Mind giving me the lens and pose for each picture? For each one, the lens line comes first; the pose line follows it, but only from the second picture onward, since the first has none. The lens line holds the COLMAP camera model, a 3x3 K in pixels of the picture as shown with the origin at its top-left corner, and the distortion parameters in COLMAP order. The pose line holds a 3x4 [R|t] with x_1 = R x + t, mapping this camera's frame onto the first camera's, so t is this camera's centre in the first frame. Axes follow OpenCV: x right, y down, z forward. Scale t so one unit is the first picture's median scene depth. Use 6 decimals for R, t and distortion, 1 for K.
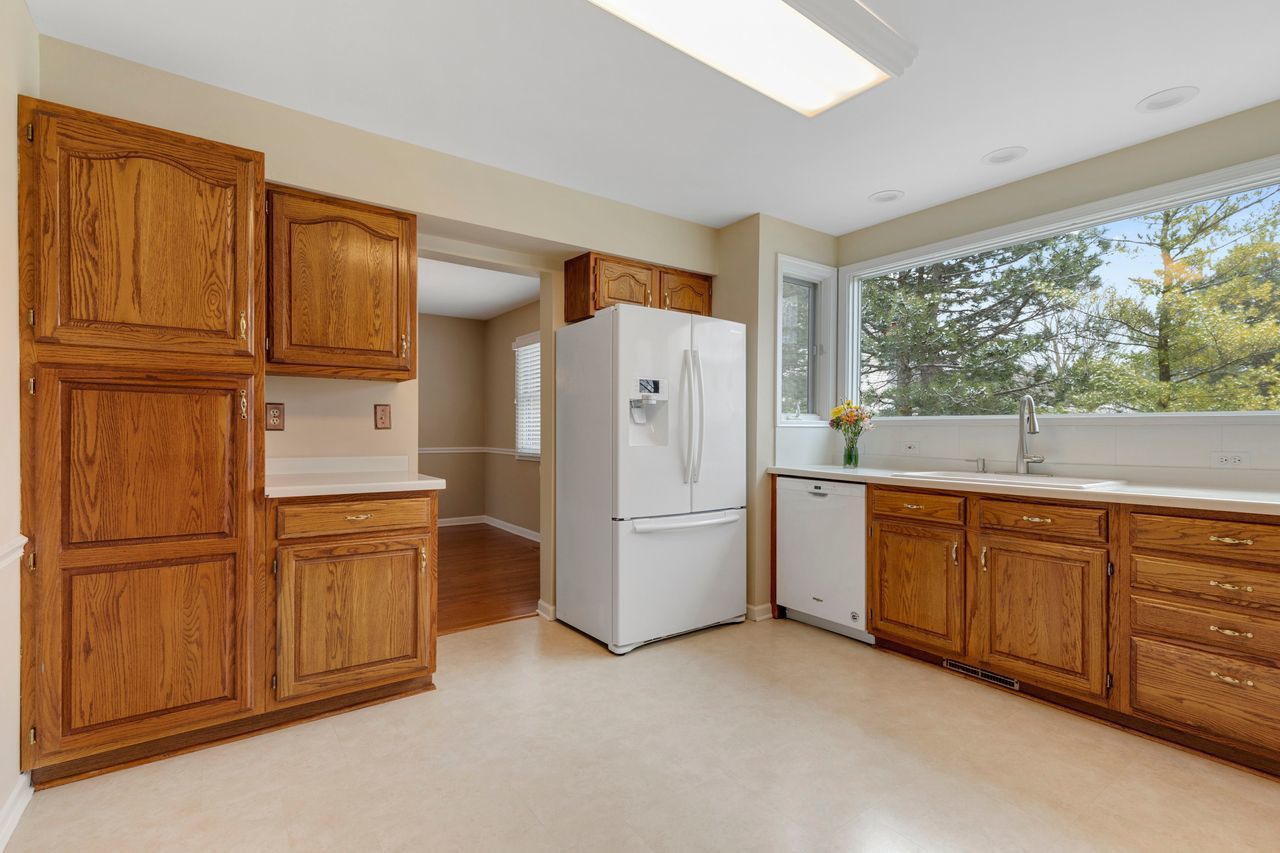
lens RADIAL K [[608.4, 0, 653.1], [0, 608.4, 431.1], [0, 0, 1]] dist [0.011877, 0.000059]
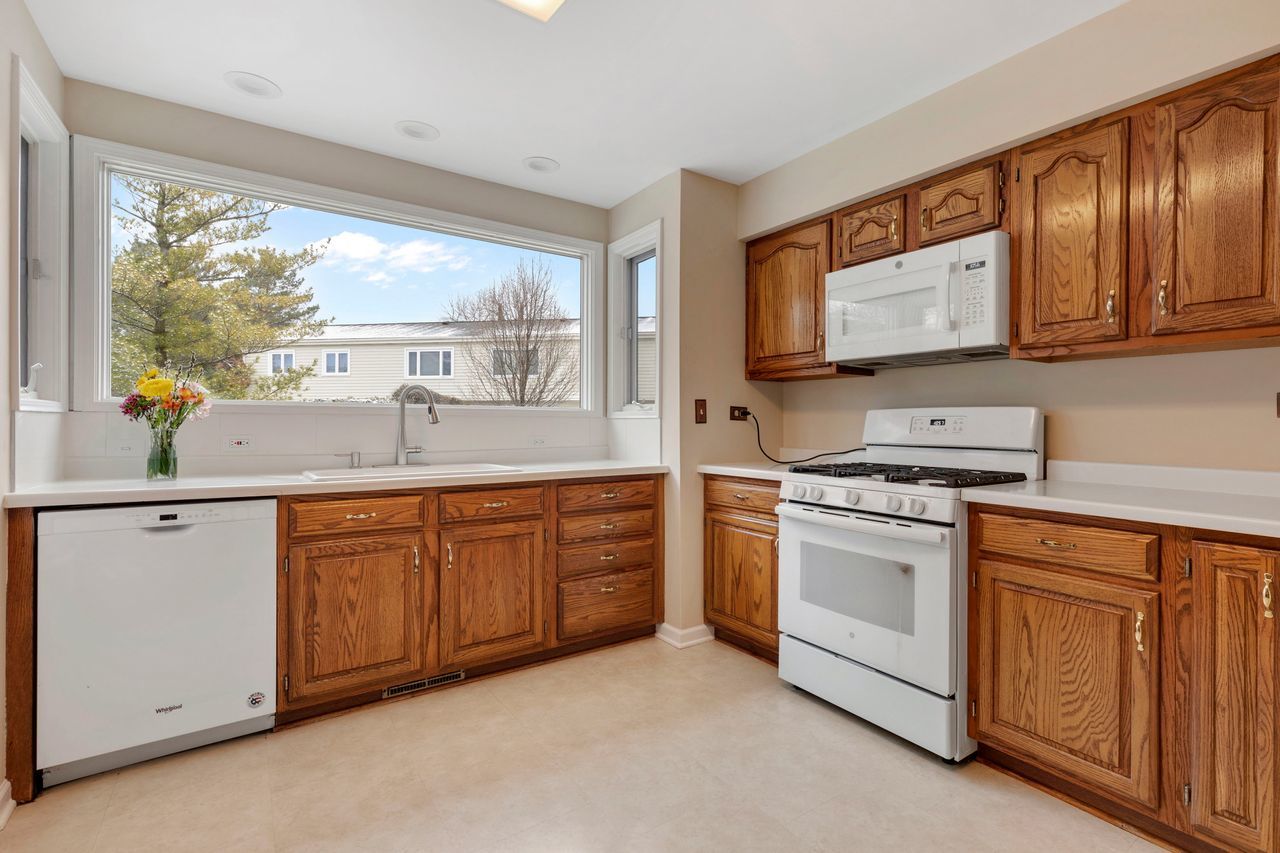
lens RADIAL K [[608.4, 0, 650.7], [0, 608.4, 421.8], [0, 0, 1]] dist [0.011877, 0.000059]
pose [[0.010088, -0.002948, 0.999945, -0.401204], [-0.003793, 0.999988, 0.002987, -0.002948], [-0.999942, -0.003823, 0.010077, 0.681470]]
